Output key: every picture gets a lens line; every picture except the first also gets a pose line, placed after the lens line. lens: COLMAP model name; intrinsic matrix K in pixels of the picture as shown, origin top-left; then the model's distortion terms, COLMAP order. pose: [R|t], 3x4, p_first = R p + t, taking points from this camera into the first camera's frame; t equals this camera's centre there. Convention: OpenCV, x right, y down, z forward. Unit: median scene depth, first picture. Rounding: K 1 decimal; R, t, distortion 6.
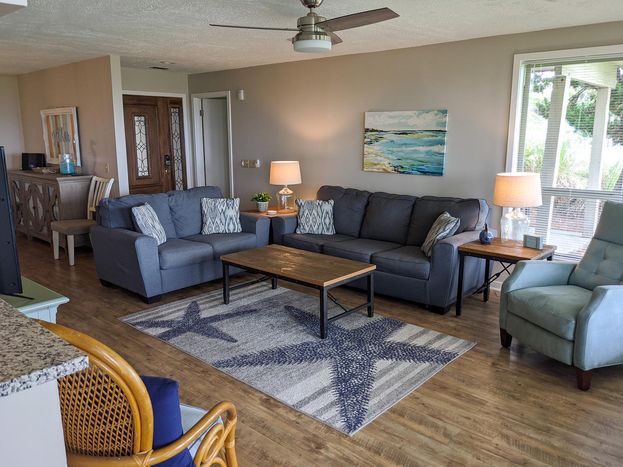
lens RADIAL K [[497.8, 0, 311.3], [0, 497.8, 237.8], [0, 0, 1]] dist [0.065266, -0.109798]
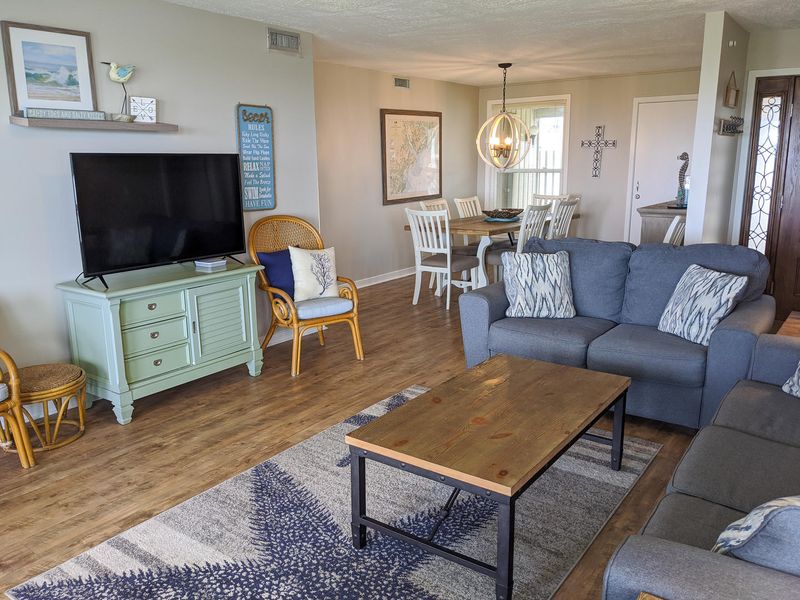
lens RADIAL K [[639.2, 0, 399.8], [0, 639.2, 305.6], [0, 0, 1]] dist [0.065266, -0.109798]
pose [[0.115254, 0.224590, -0.967614, 0.423967], [-0.196478, 0.960014, 0.199423, -0.117795], [0.973711, 0.167131, 0.154772, 0.635540]]
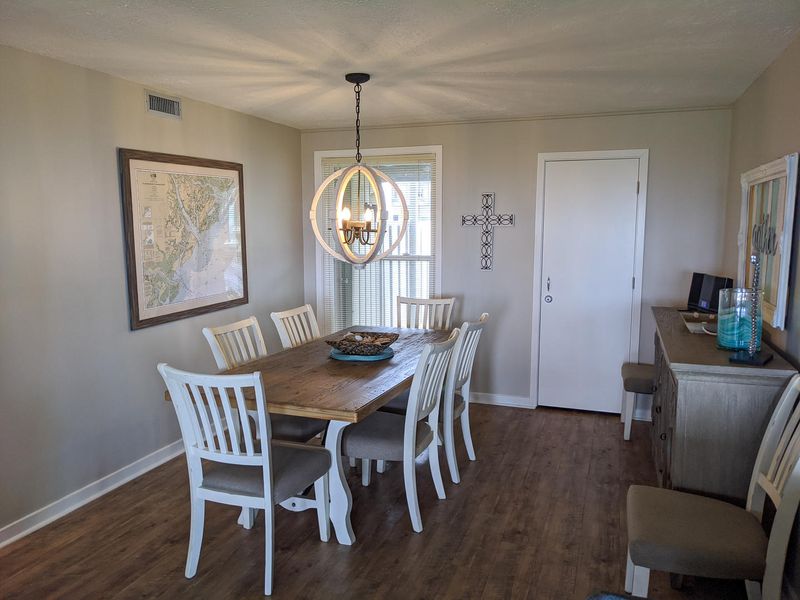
lens RADIAL K [[639.2, 0, 399.8], [0, 639.2, 305.6], [0, 0, 1]] dist [0.065266, -0.109798]
pose [[0.397503, 0.119141, -0.909833, -0.221137], [-0.191795, 0.980422, 0.044590, -0.161378], [0.897333, 0.156776, 0.412572, 0.750928]]
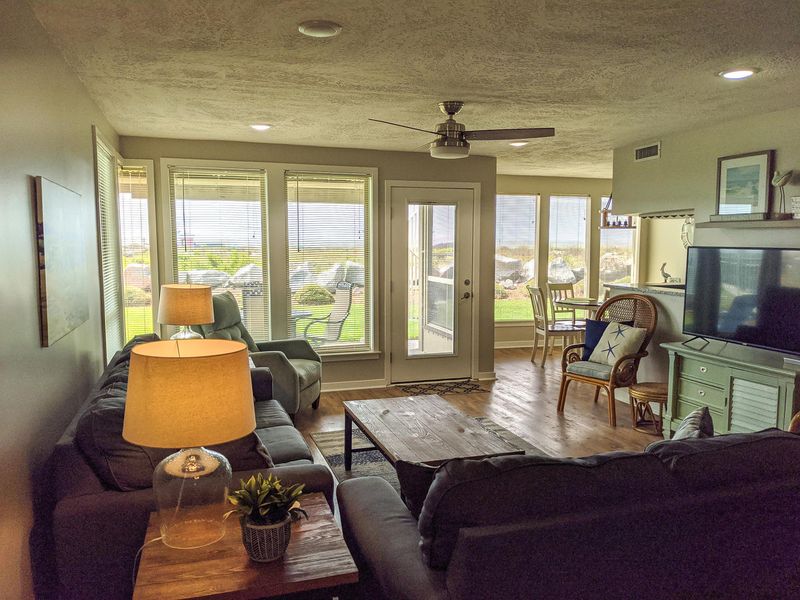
lens RADIAL K [[639.2, 0, 399.8], [0, 639.2, 305.6], [0, 0, 1]] dist [0.065266, -0.109798]
pose [[-0.870107, -0.051911, 0.490122, -0.341231], [0.100103, 0.955097, 0.278871, -0.283107], [-0.482591, 0.291710, -0.825840, 1.352547]]
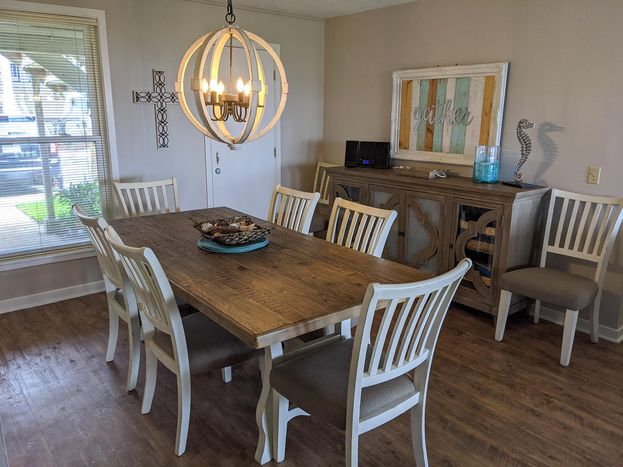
lens RADIAL K [[497.8, 0, 311.3], [0, 497.8, 237.8], [0, 0, 1]] dist [0.065266, -0.109798]
pose [[0.988536, 0.051831, -0.141808, -0.751549], [-0.046894, 0.998179, 0.037936, -0.093485], [0.143516, -0.030851, 0.989167, 0.507620]]
